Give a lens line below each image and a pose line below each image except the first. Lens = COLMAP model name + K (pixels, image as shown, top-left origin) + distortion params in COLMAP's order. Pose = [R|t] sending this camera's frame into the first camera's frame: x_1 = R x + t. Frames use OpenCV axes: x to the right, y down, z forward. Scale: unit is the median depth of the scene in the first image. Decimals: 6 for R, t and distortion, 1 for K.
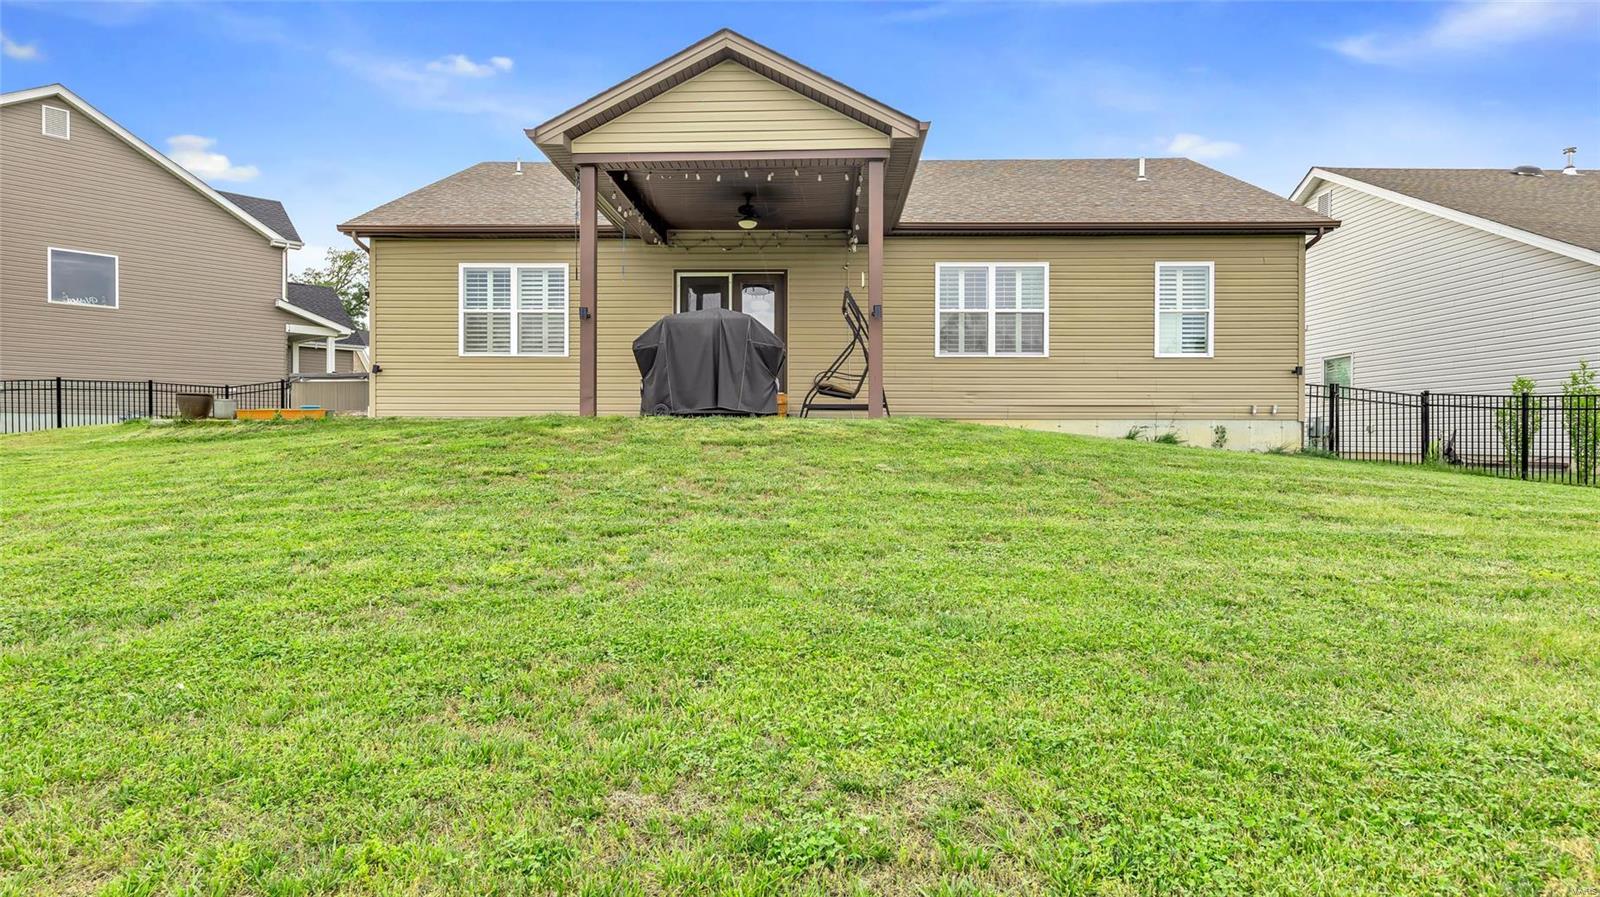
lens RADIAL K [[817.3, 0, 798.9], [0, 817.3, 443.9], [0, 0, 1]] dist [0.001729, 0.000596]
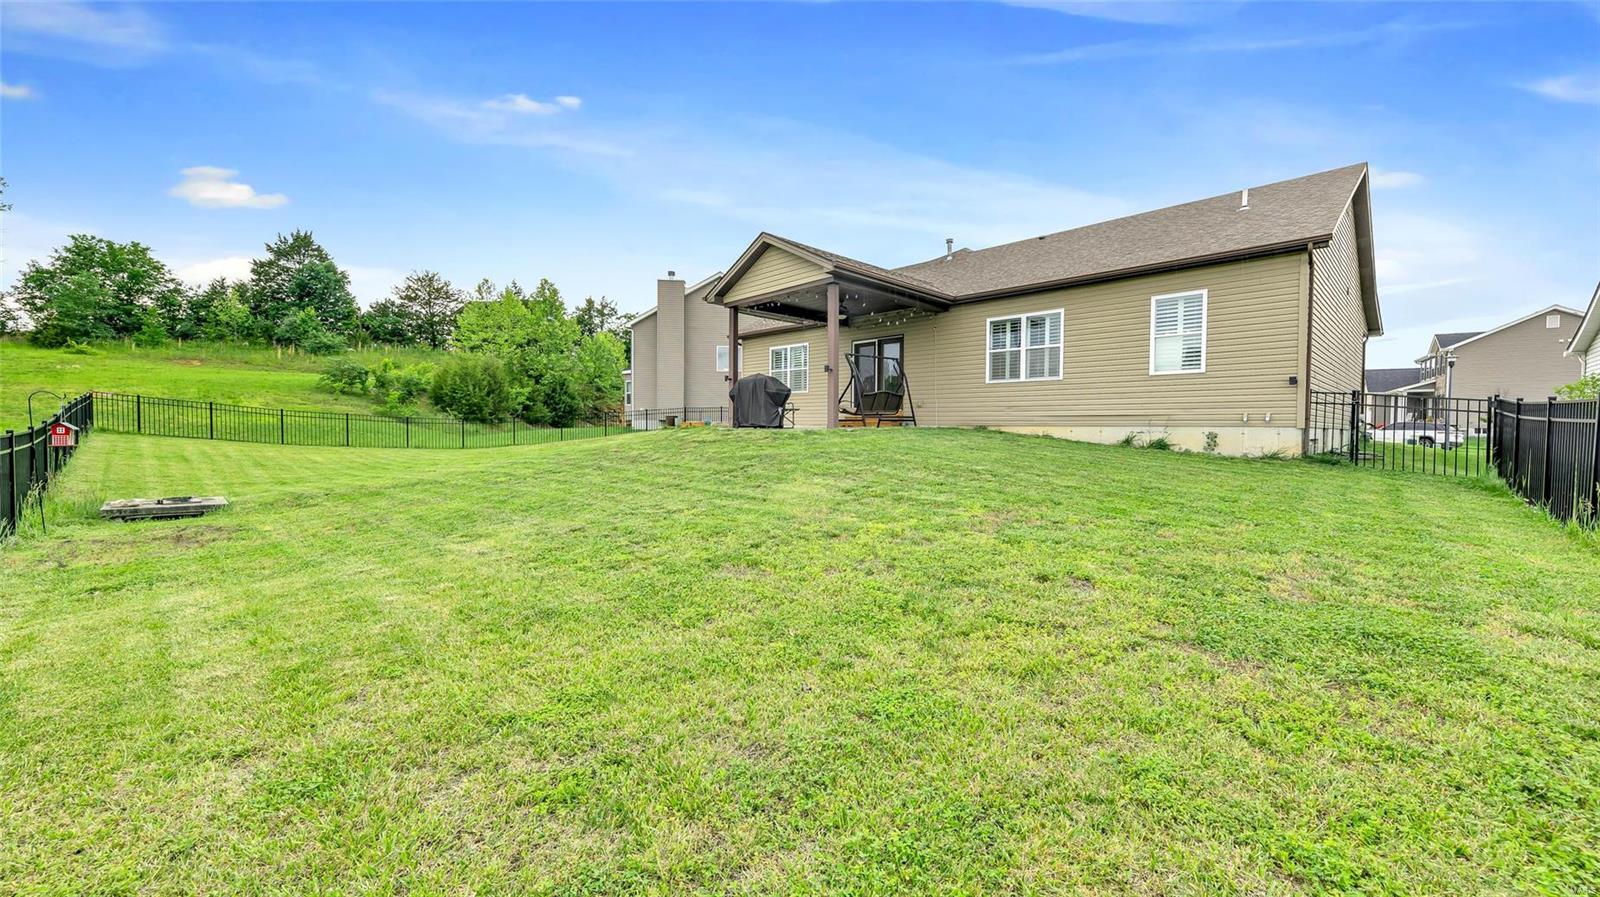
lens RADIAL K [[619.3, 0, 803.6], [0, 619.3, 454.4], [0, 0, 1]] dist [0.001513, 0.000054]
pose [[0.711236, 0.030514, -0.702291, 0.619352], [-0.020463, 0.999533, 0.022705, 0.001188], [0.702655, -0.001778, 0.711528, -0.014330]]
